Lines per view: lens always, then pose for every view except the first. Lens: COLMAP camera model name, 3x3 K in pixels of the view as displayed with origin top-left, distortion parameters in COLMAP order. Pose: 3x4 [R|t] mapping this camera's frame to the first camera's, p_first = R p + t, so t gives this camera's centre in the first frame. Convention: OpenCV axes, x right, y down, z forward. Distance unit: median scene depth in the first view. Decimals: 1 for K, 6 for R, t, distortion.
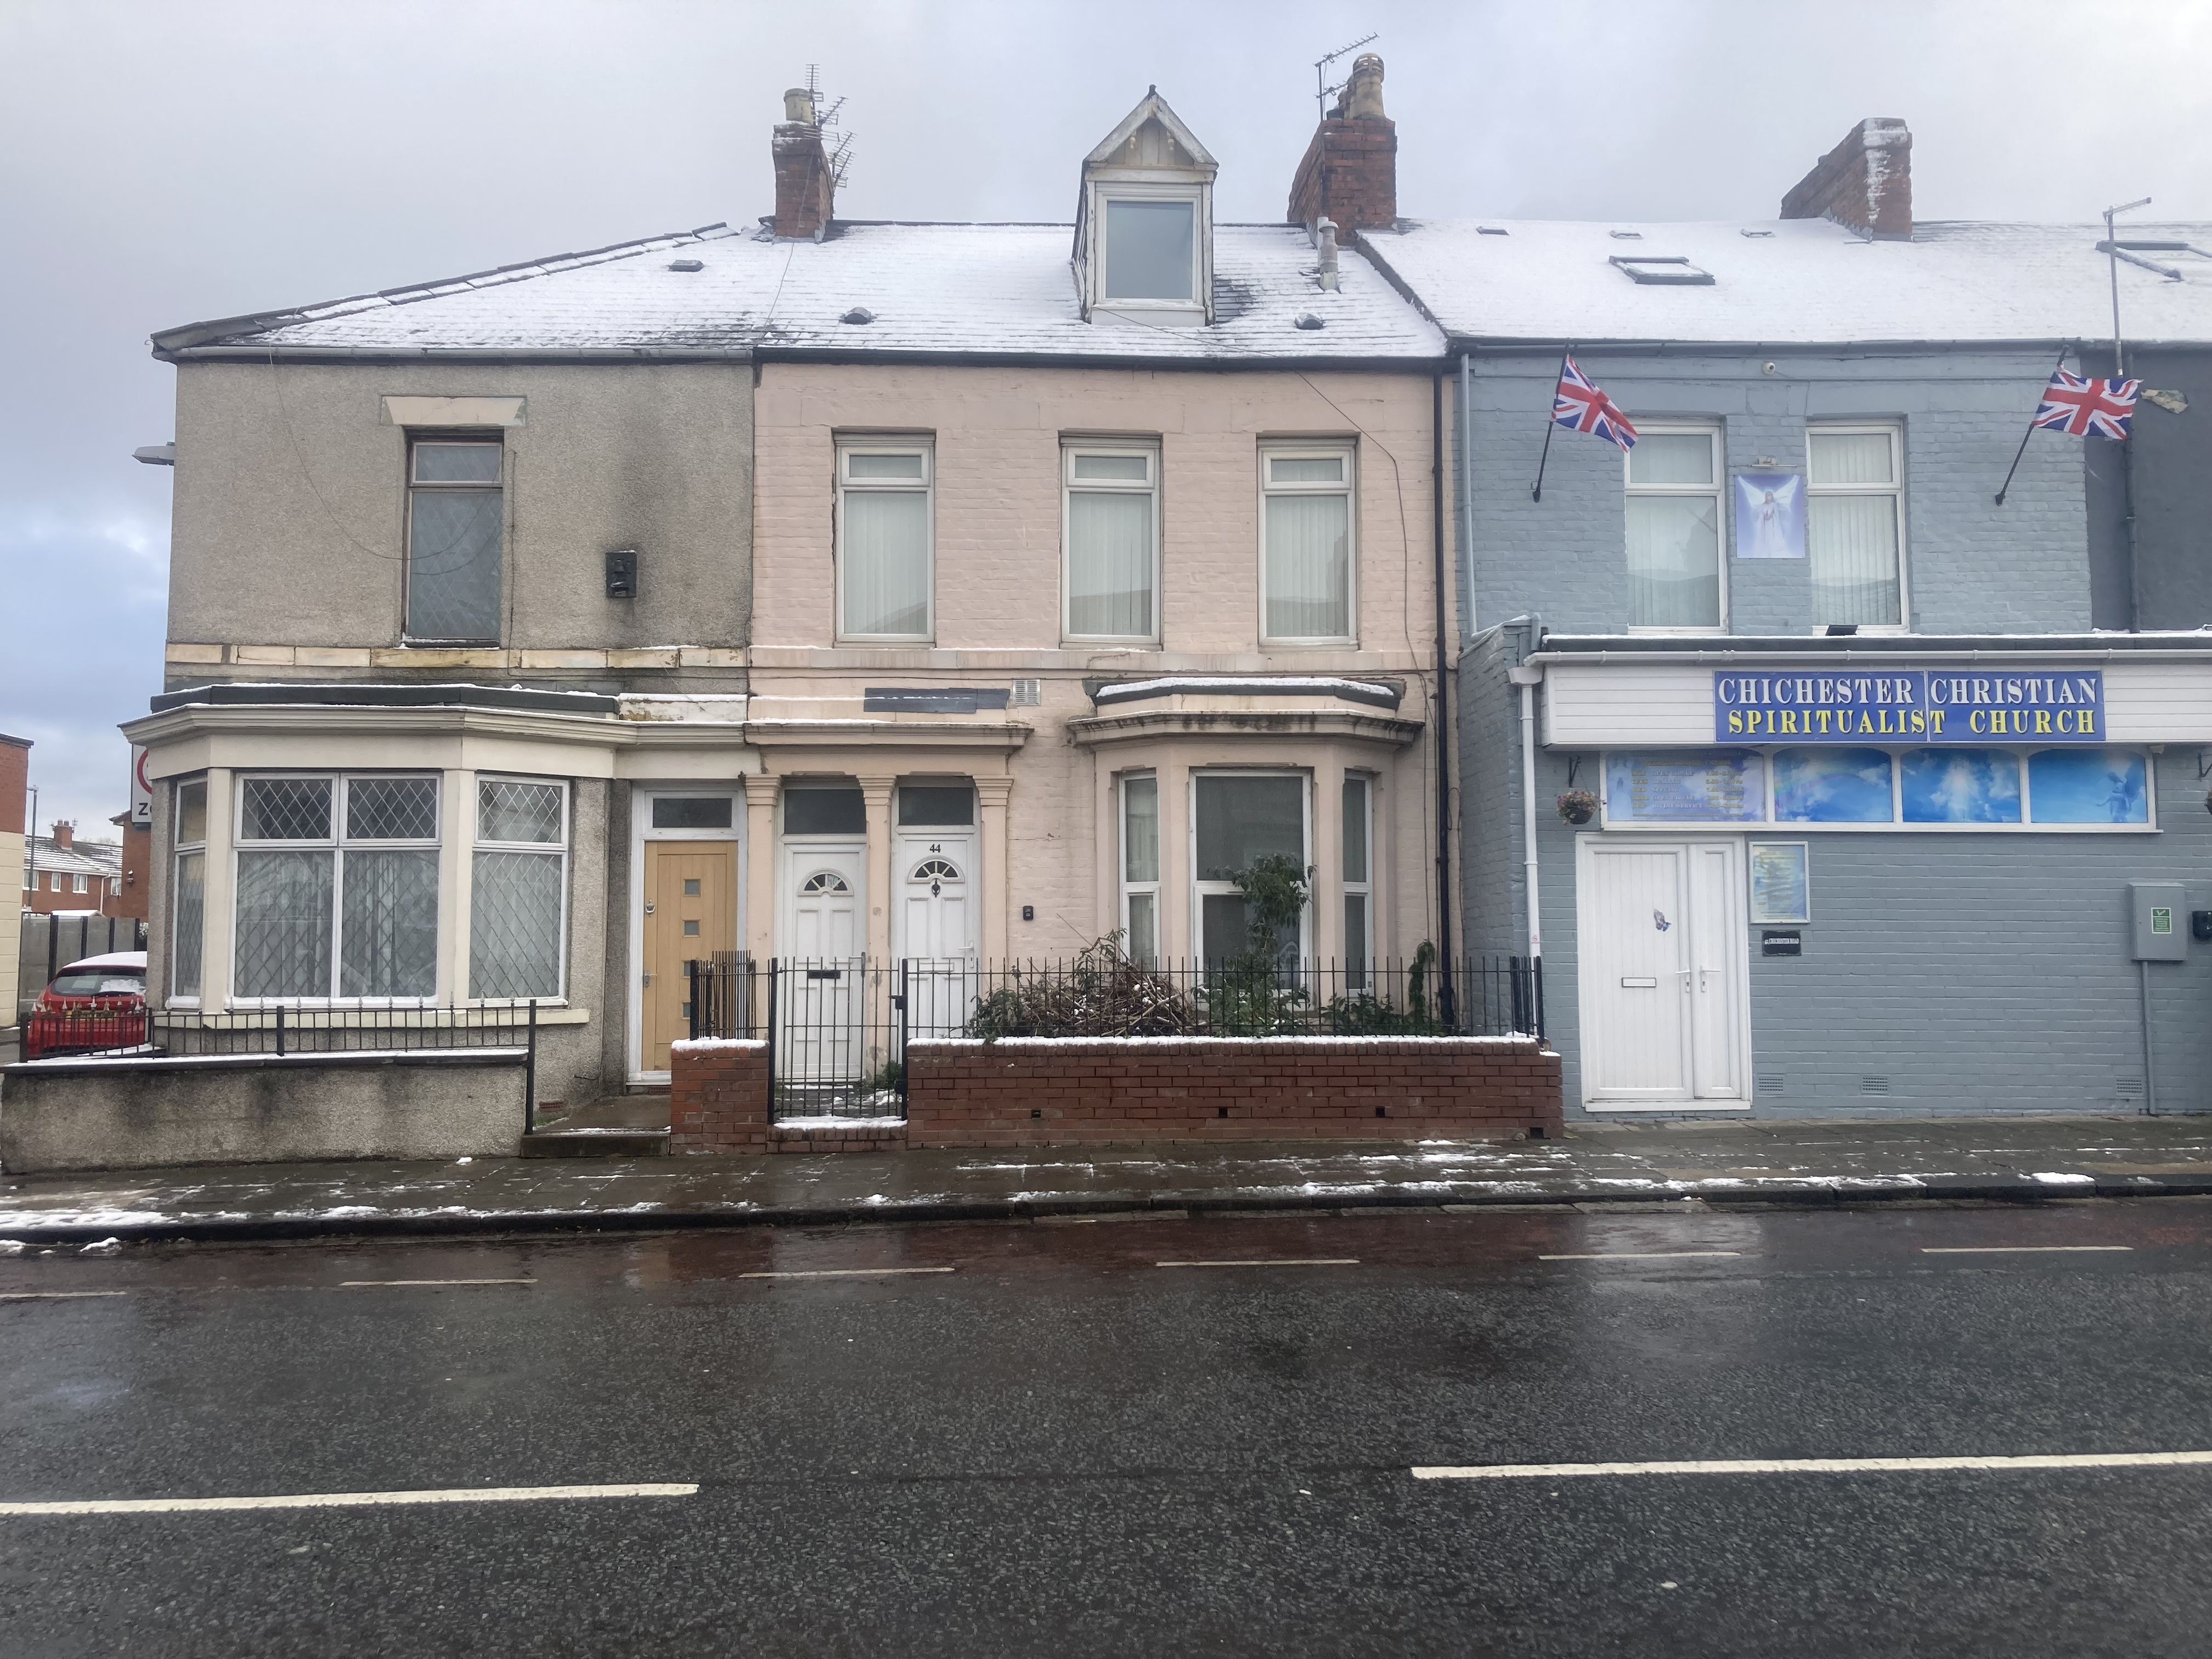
lens RADIAL K [[1827.9, 0, 1120.9], [0, 1827.9, 810.7], [0, 0, 1]] dist [0.075864, -0.078151]
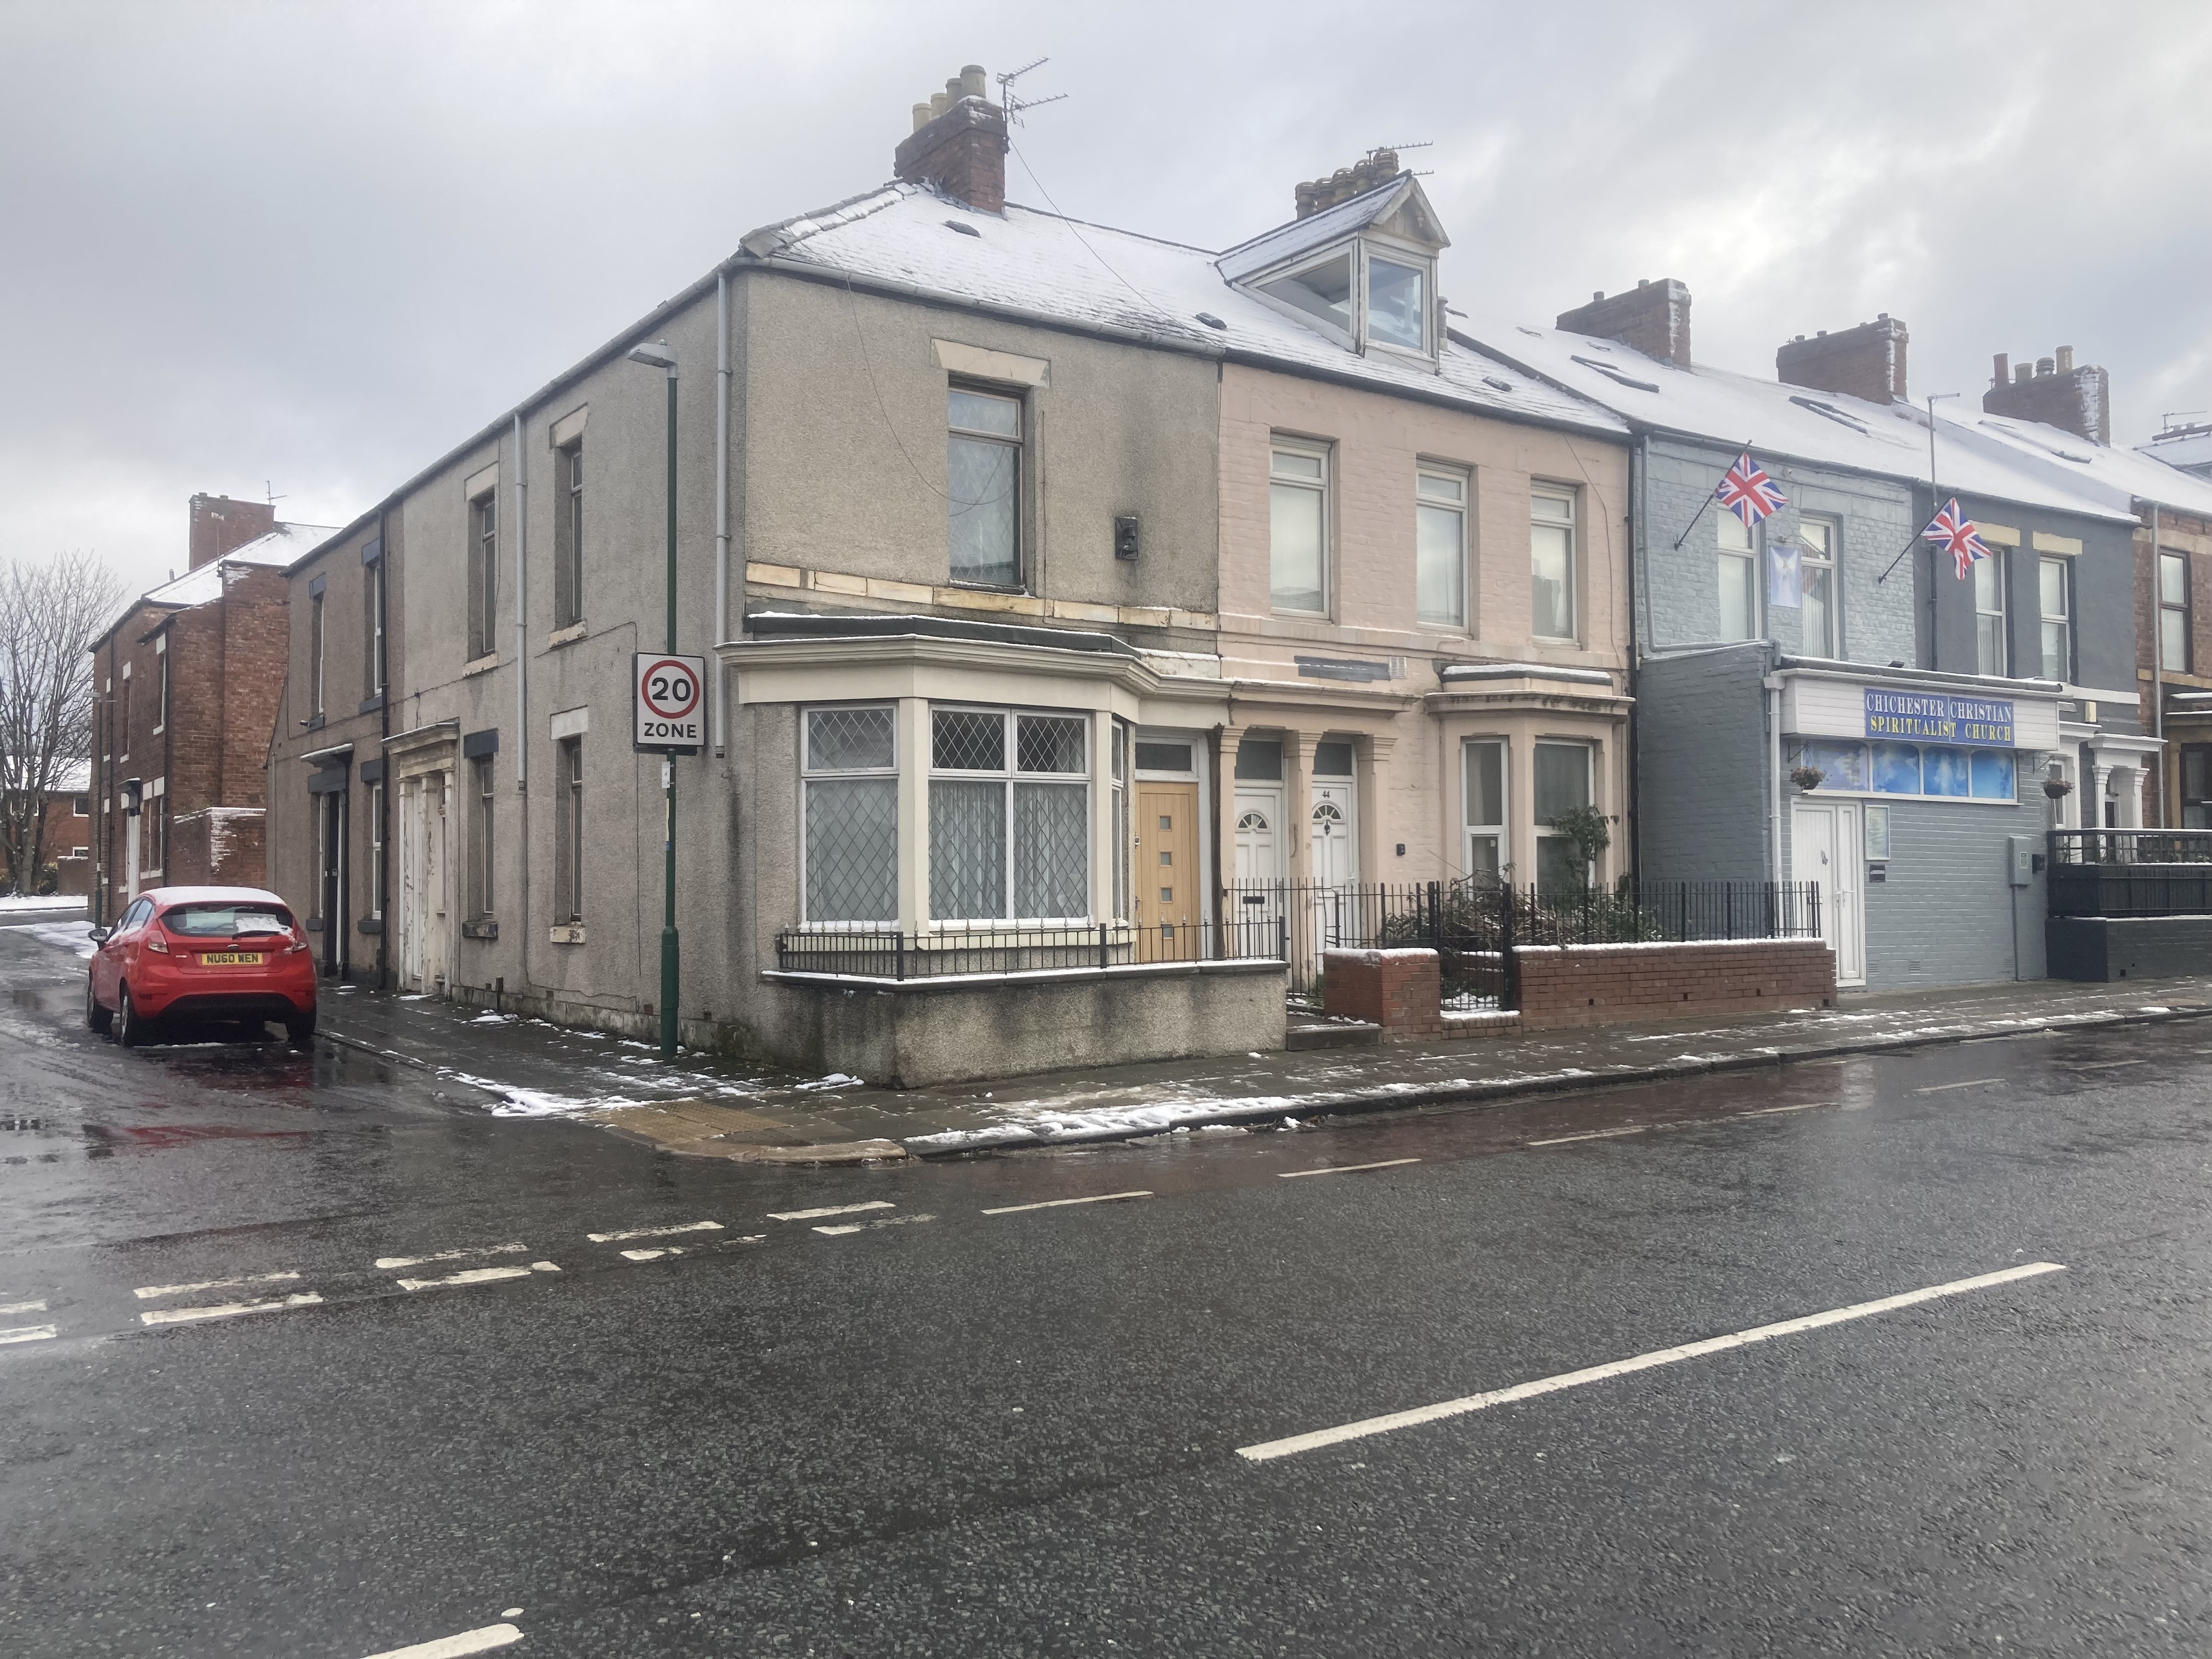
lens RADIAL K [[1827.9, 0, 1099.1], [0, 1827.9, 832.8], [0, 0, 1]] dist [0.075864, -0.078151]
pose [[0.839814, 0.015365, 0.542657, -0.889503], [-0.036245, 0.998956, 0.027808, 0.018392], [-0.541664, -0.043022, 0.839494, 0.081400]]
